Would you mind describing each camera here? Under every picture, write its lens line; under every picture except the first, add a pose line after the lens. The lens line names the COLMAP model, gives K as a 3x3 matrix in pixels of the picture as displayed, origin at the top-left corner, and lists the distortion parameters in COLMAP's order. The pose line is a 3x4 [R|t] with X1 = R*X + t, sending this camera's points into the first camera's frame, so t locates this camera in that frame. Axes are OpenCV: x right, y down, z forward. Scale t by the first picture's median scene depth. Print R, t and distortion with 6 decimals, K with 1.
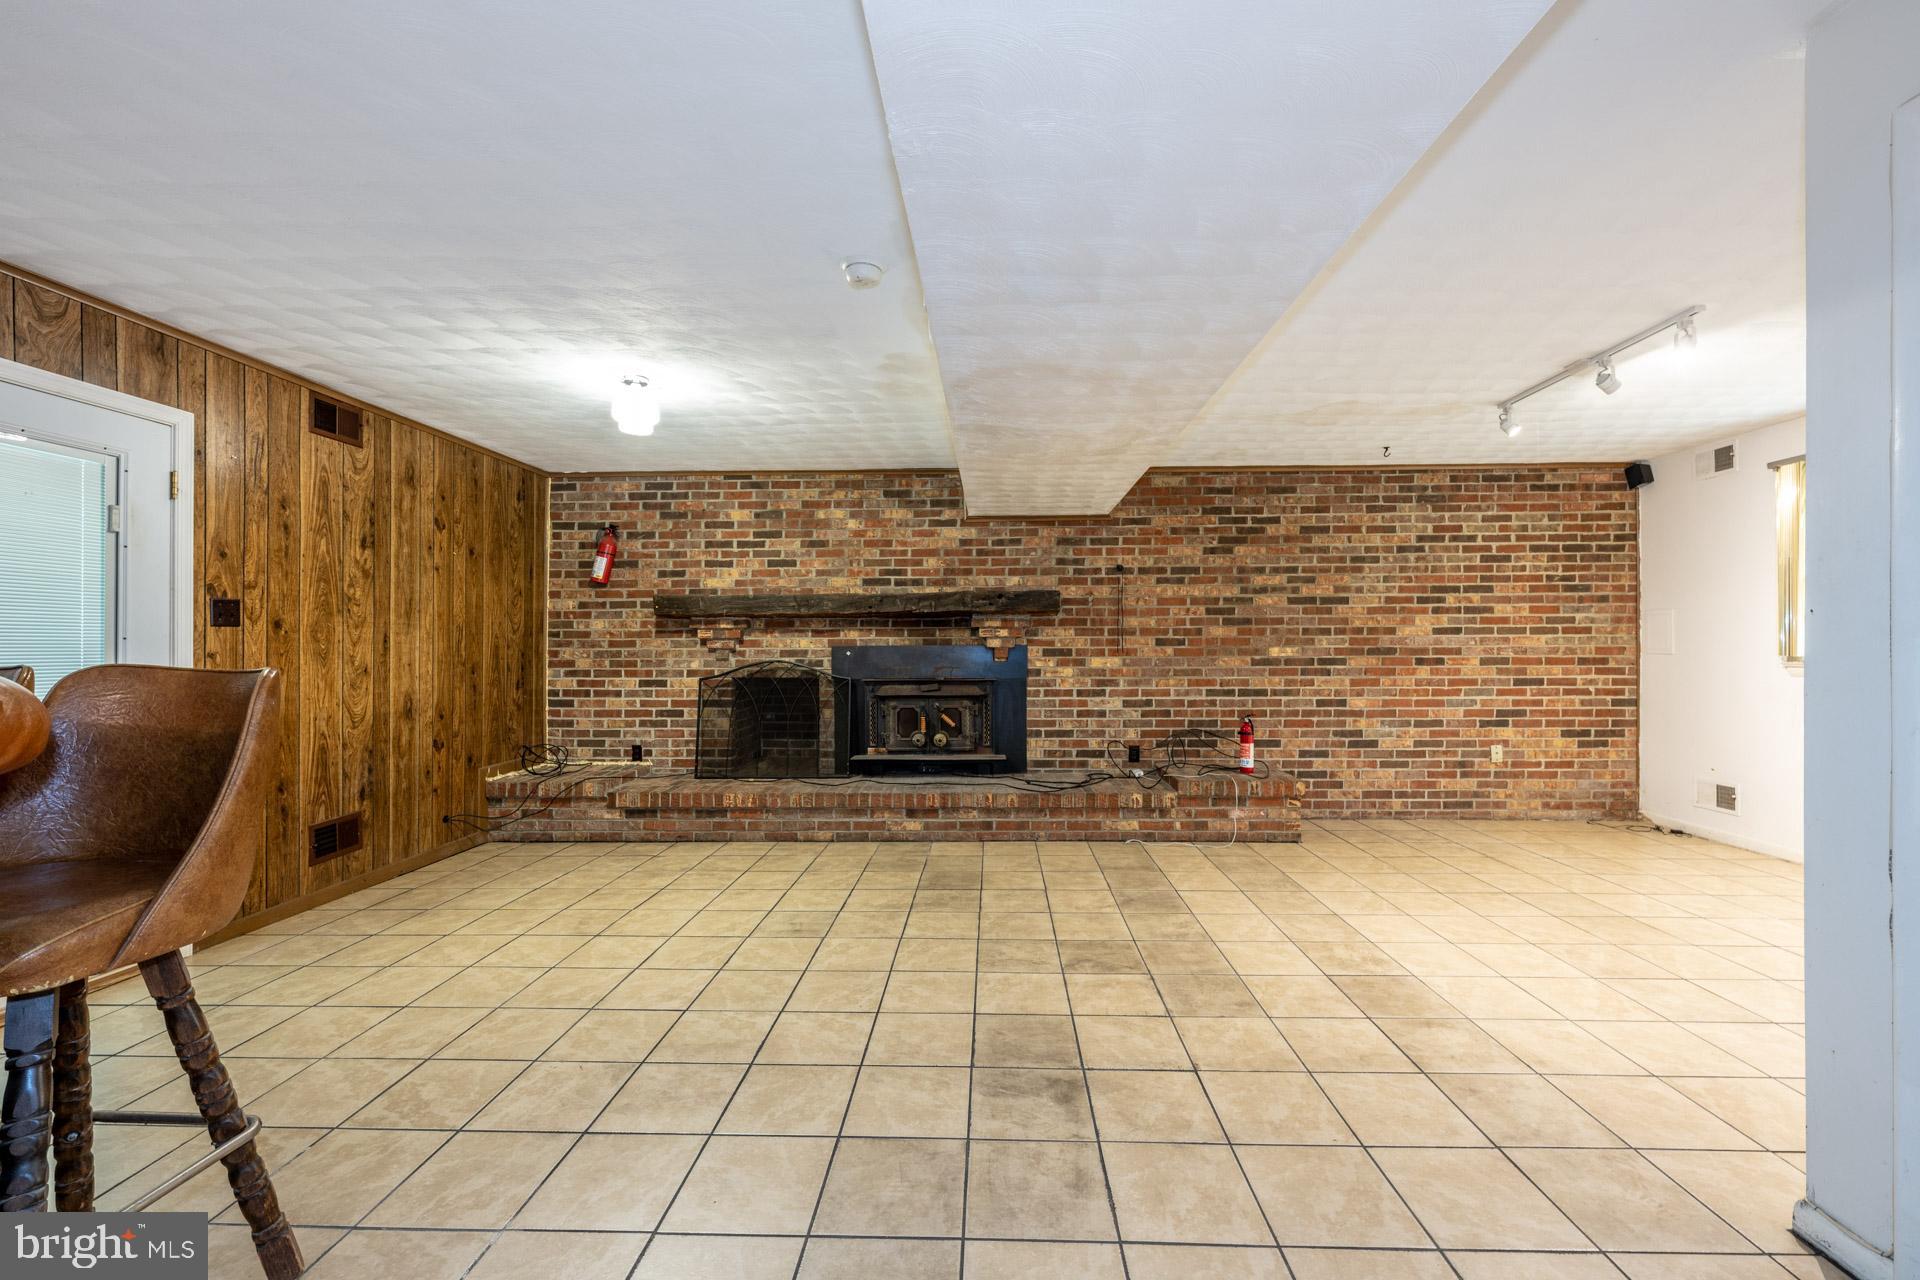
lens RADIAL K [[766.8, 0, 922.4], [0, 766.8, 643.6], [0, 0, 1]] dist [0.000150, -0.000146]
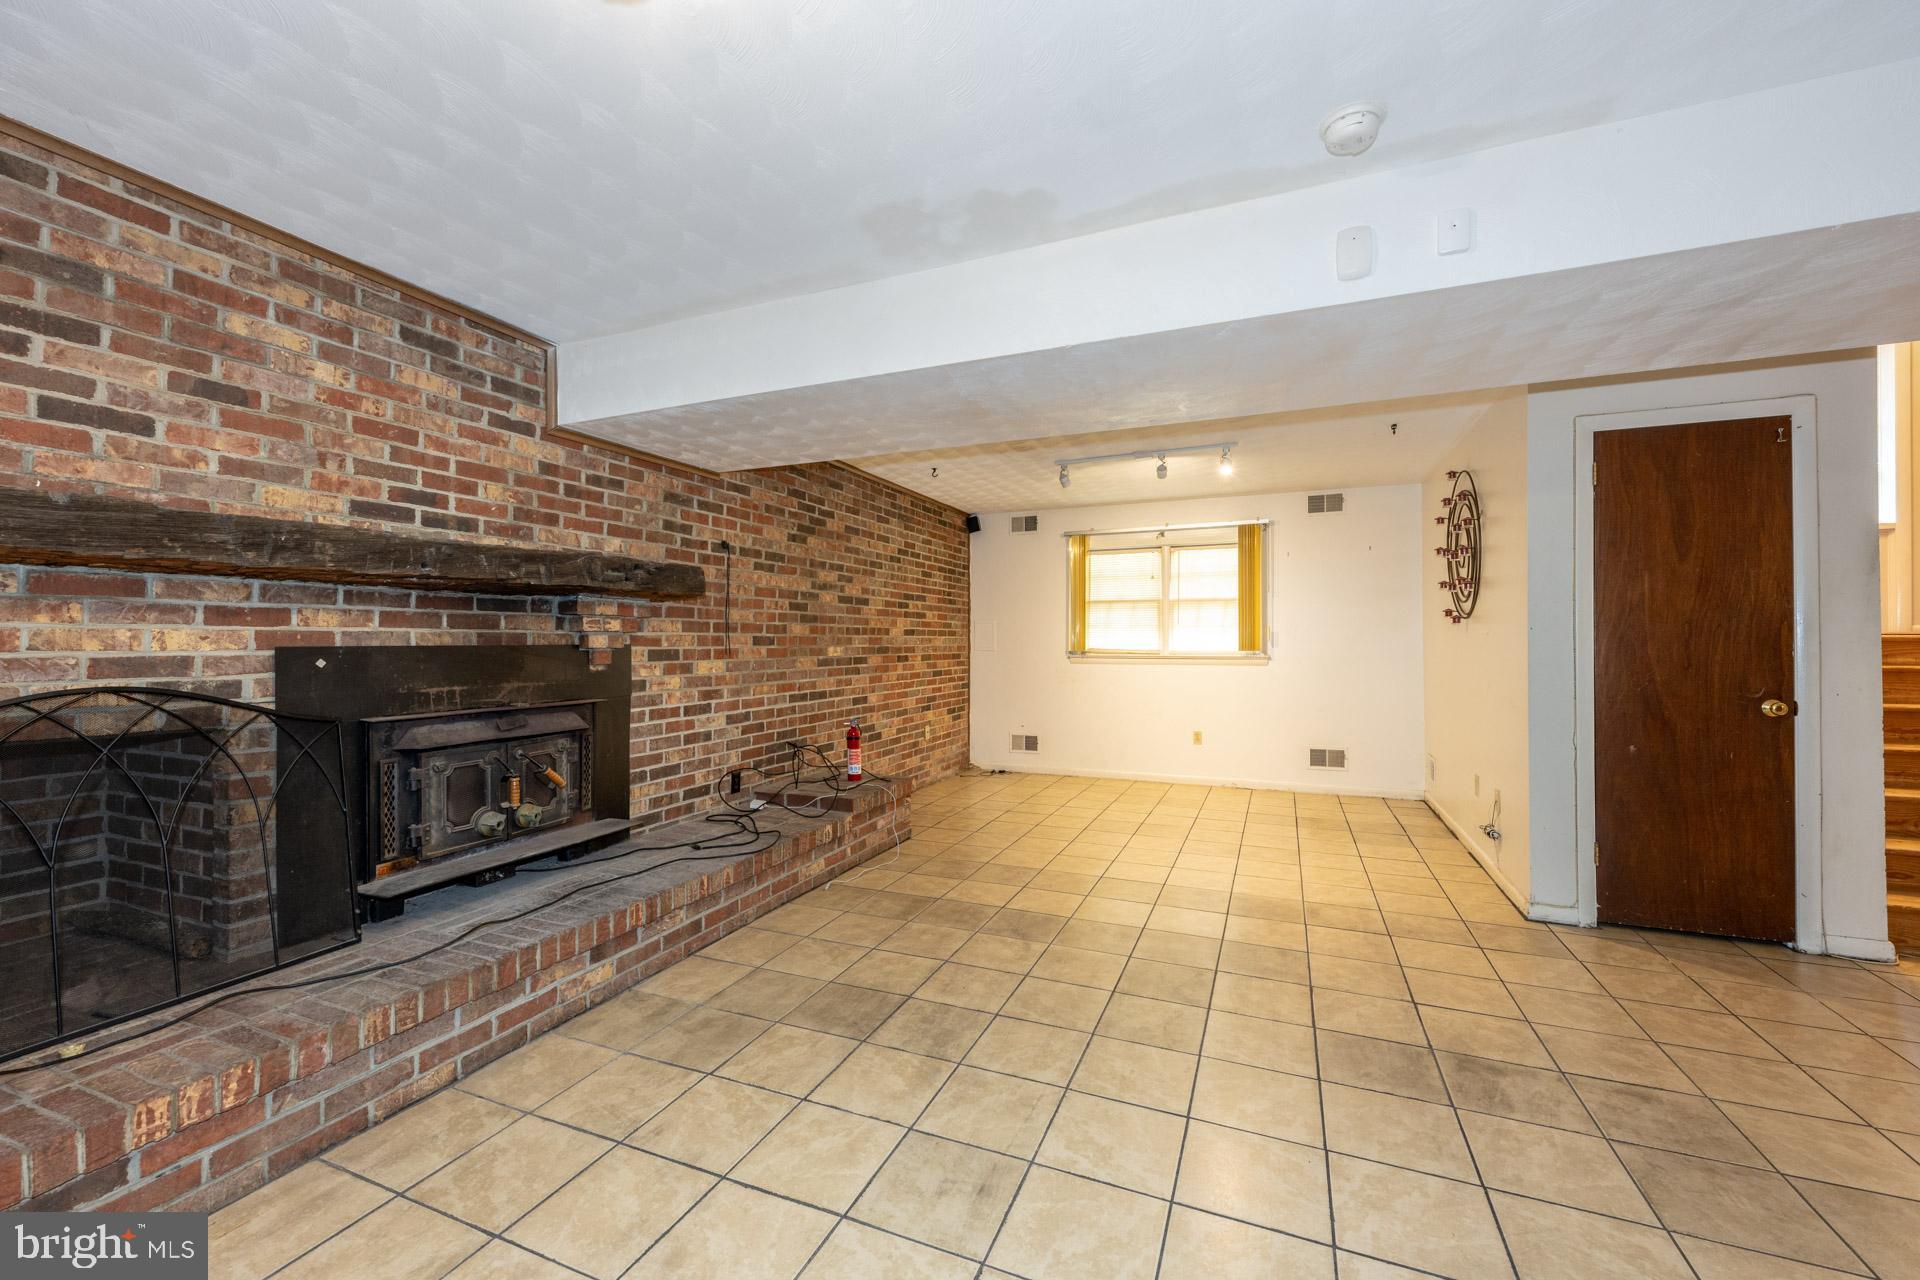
lens RADIAL K [[766.8, 0, 1022.9], [0, 766.8, 639.4], [0, 0, 1]] dist [0.000150, -0.000146]
pose [[0.320949, 0.006208, 0.947076, -0.381797], [-0.000521, 0.999980, -0.006378, 0.001544], [-0.947096, 0.001554, 0.320945, 0.472378]]
